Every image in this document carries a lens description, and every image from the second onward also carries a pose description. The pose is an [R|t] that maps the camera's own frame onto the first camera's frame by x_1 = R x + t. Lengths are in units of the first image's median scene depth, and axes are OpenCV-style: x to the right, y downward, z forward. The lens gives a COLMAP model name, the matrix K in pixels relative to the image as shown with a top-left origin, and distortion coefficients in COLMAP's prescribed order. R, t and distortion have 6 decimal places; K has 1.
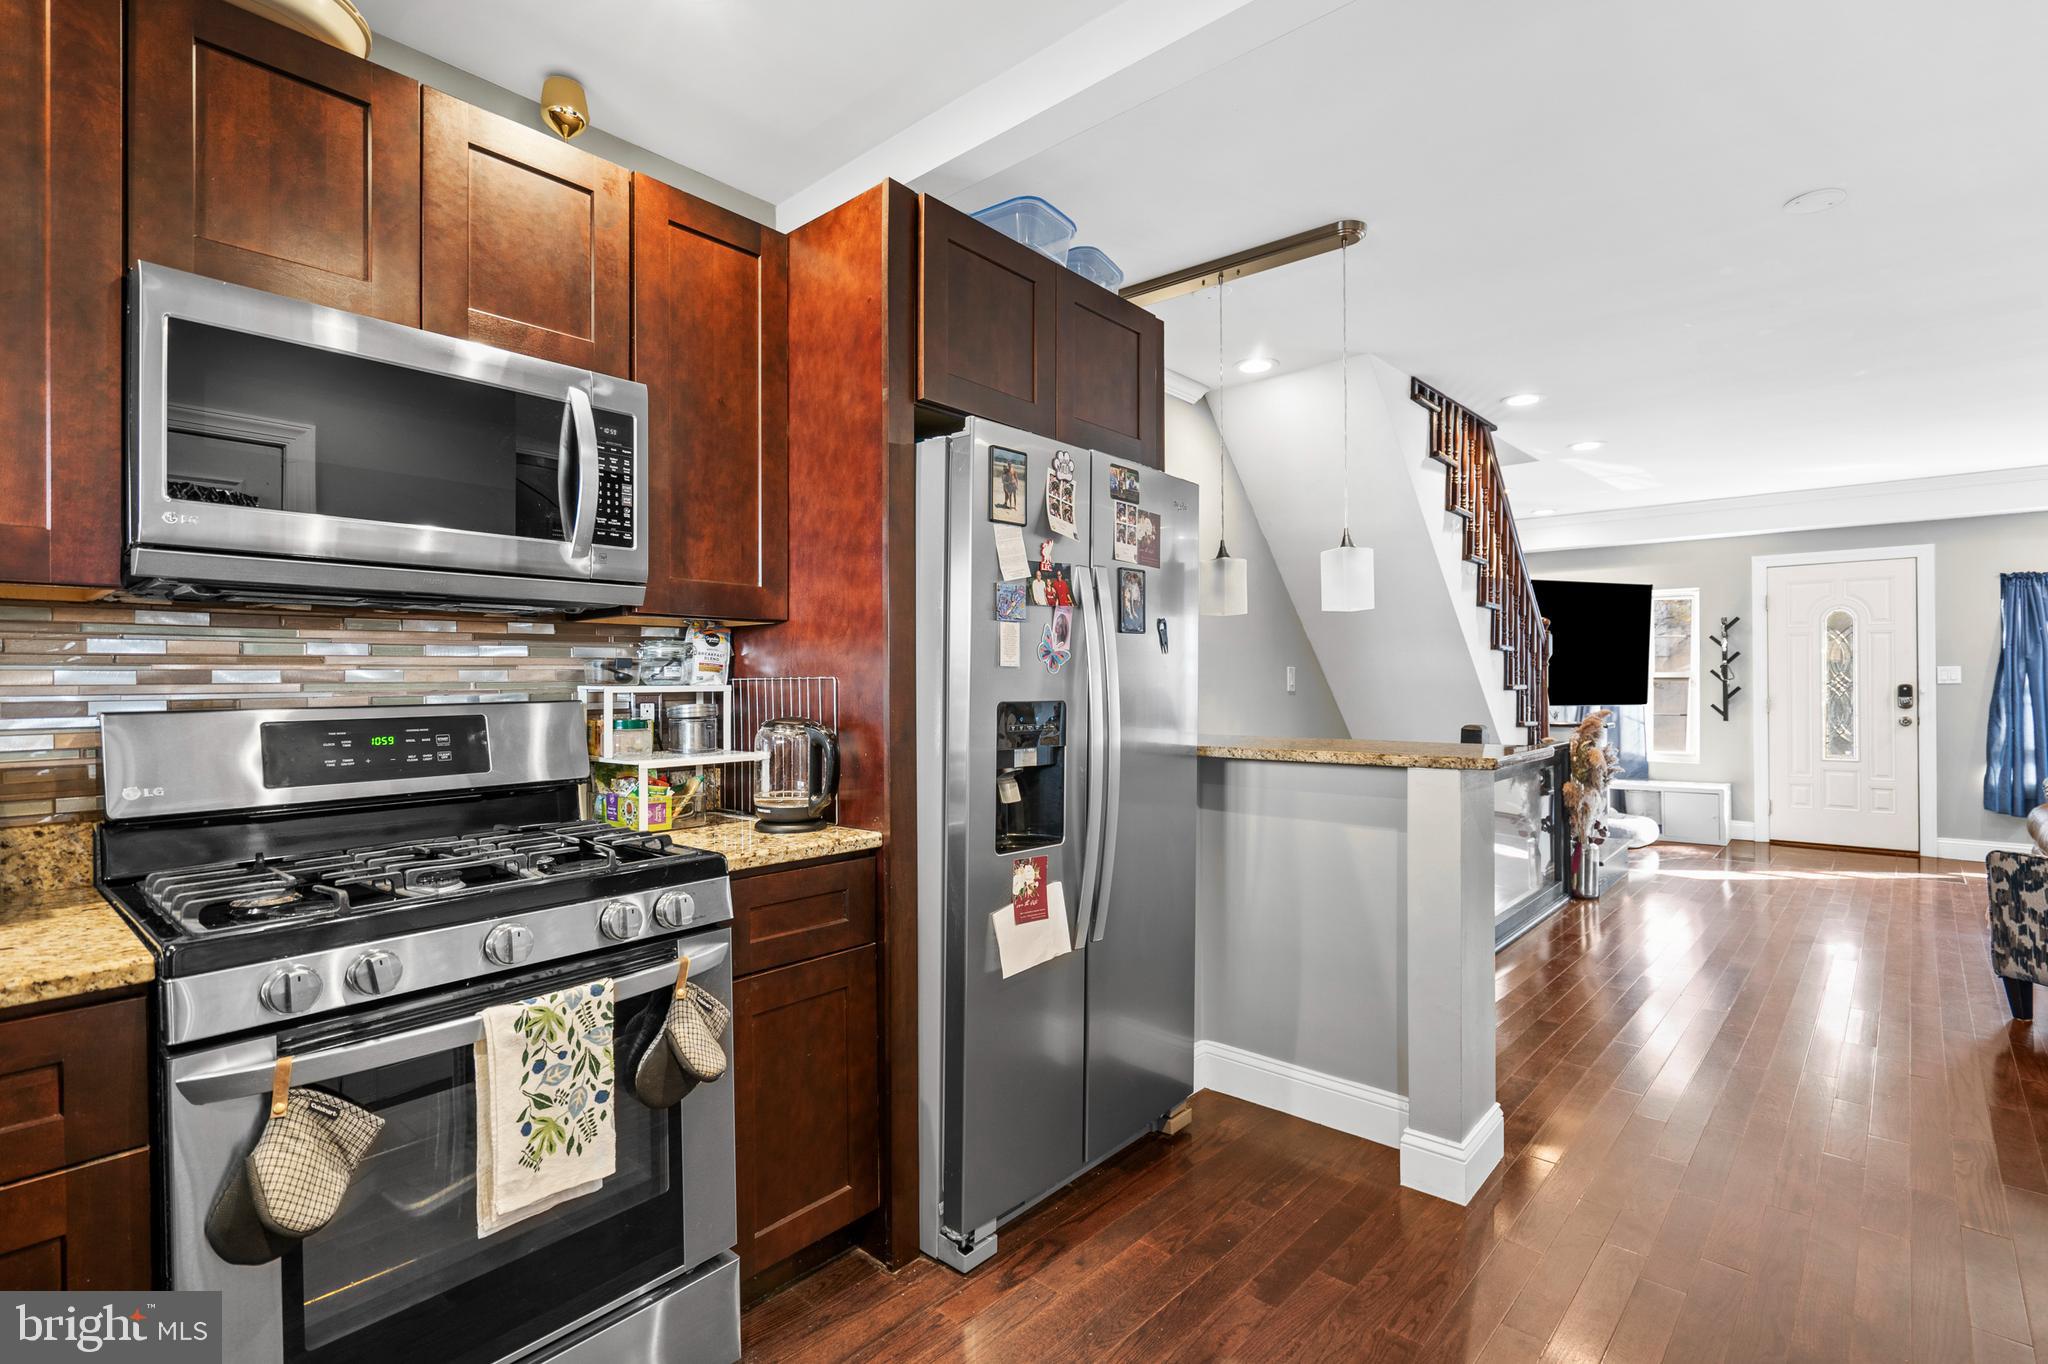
lens RADIAL K [[971.9, 0, 1019.2], [0, 971.9, 679.9], [0, 0, 1]] dist [-0.004885, 0.000397]
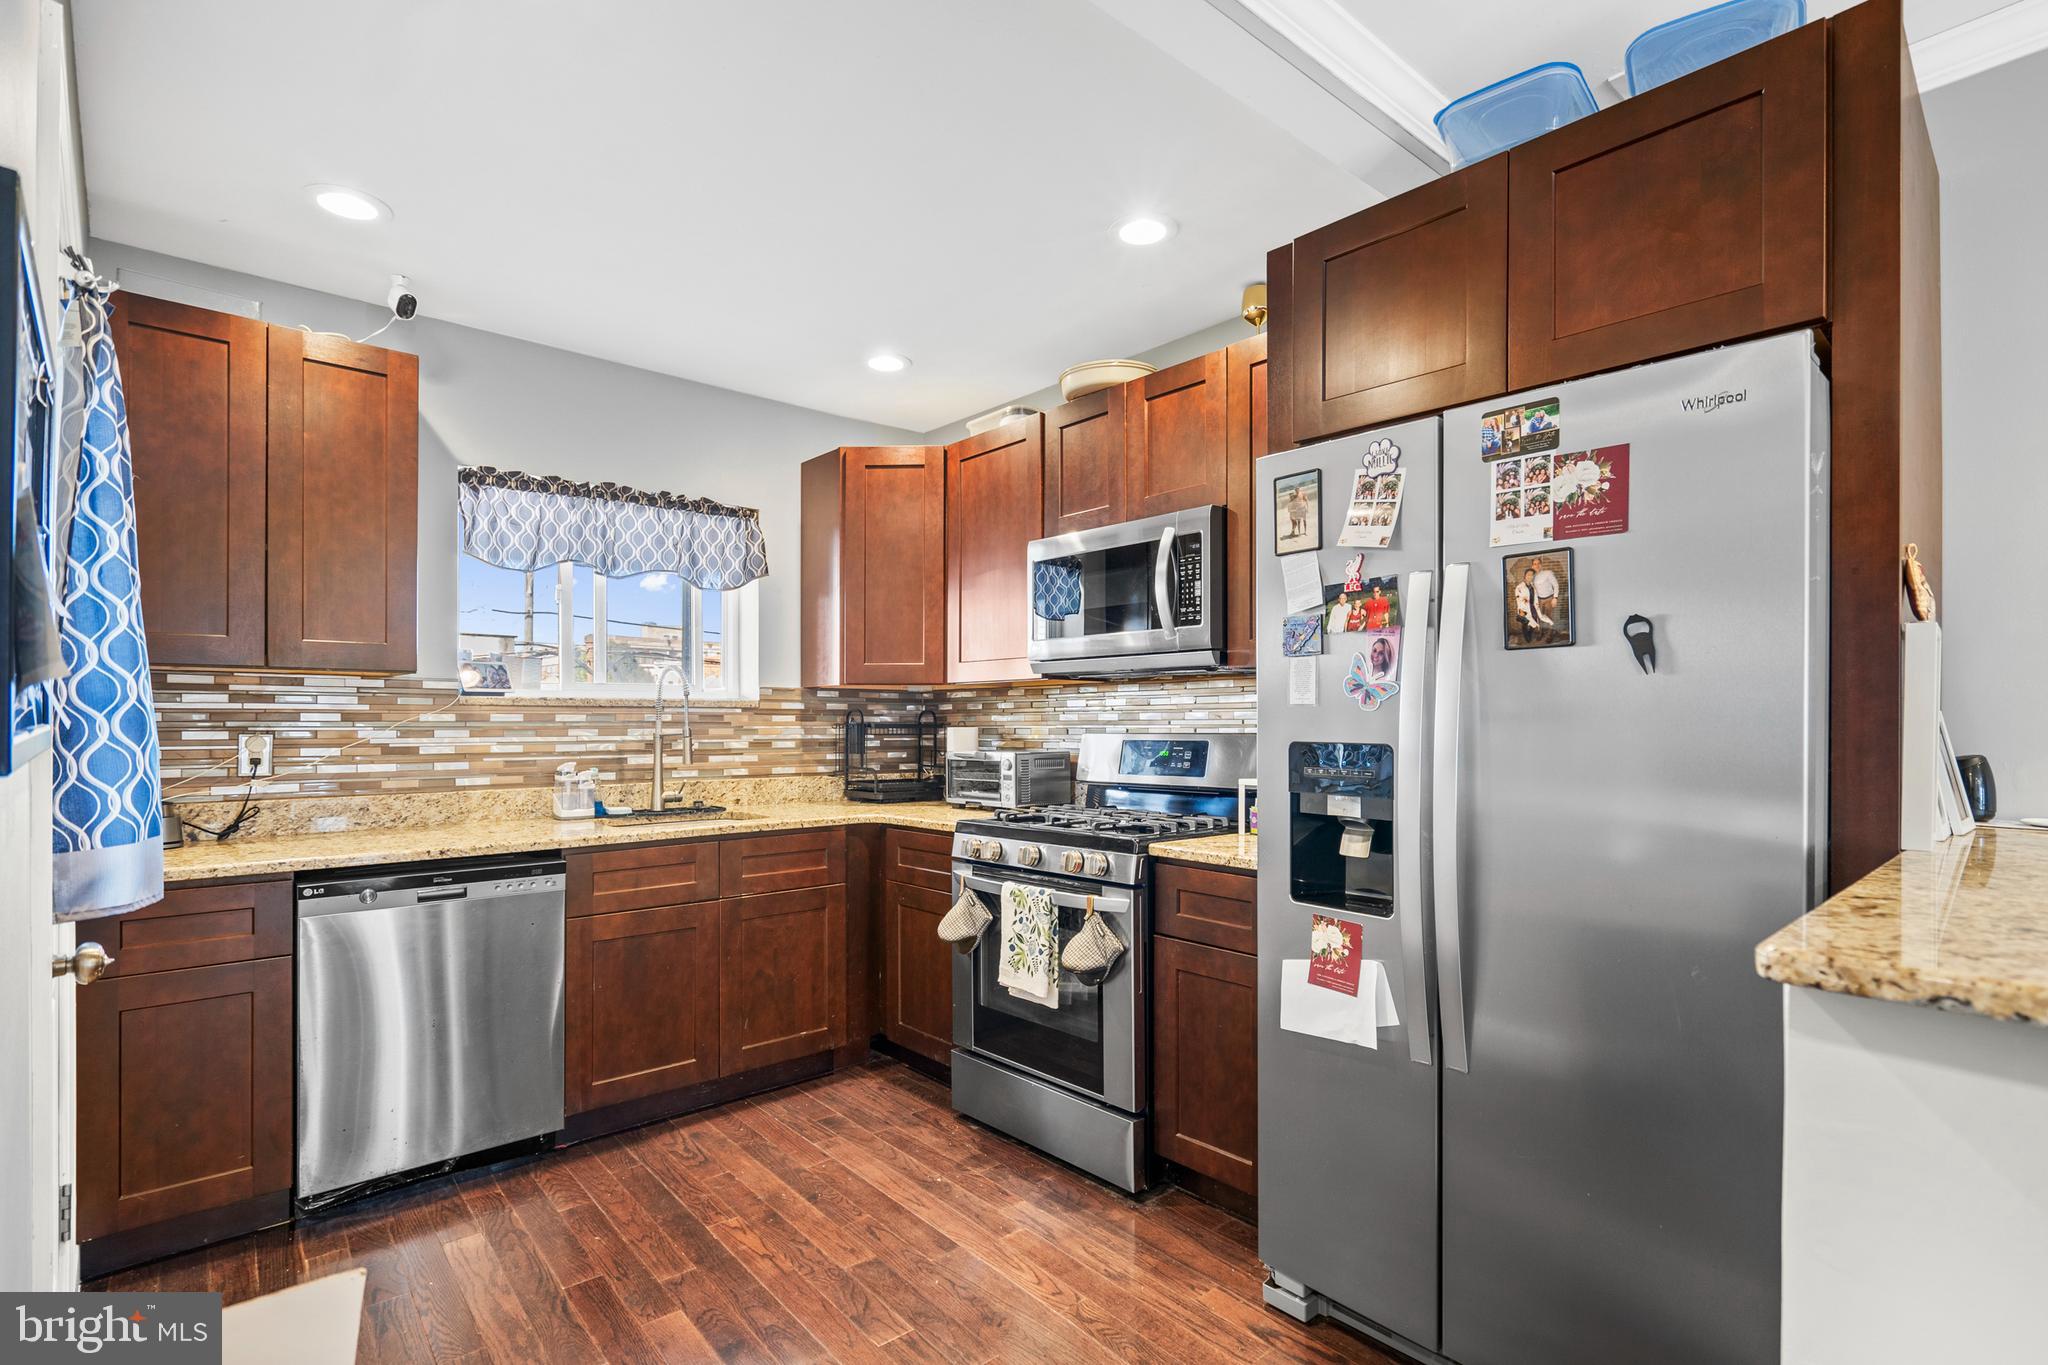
lens RADIAL K [[971.9, 0, 1047.8], [0, 971.9, 721.3], [0, 0, 1]] dist [-0.004885, 0.000397]
pose [[-0.120250, 0.005303, -0.992730, 0.948036], [0.003008, 0.999983, 0.004978, -0.002773], [0.992739, -0.002387, -0.120264, 0.868388]]
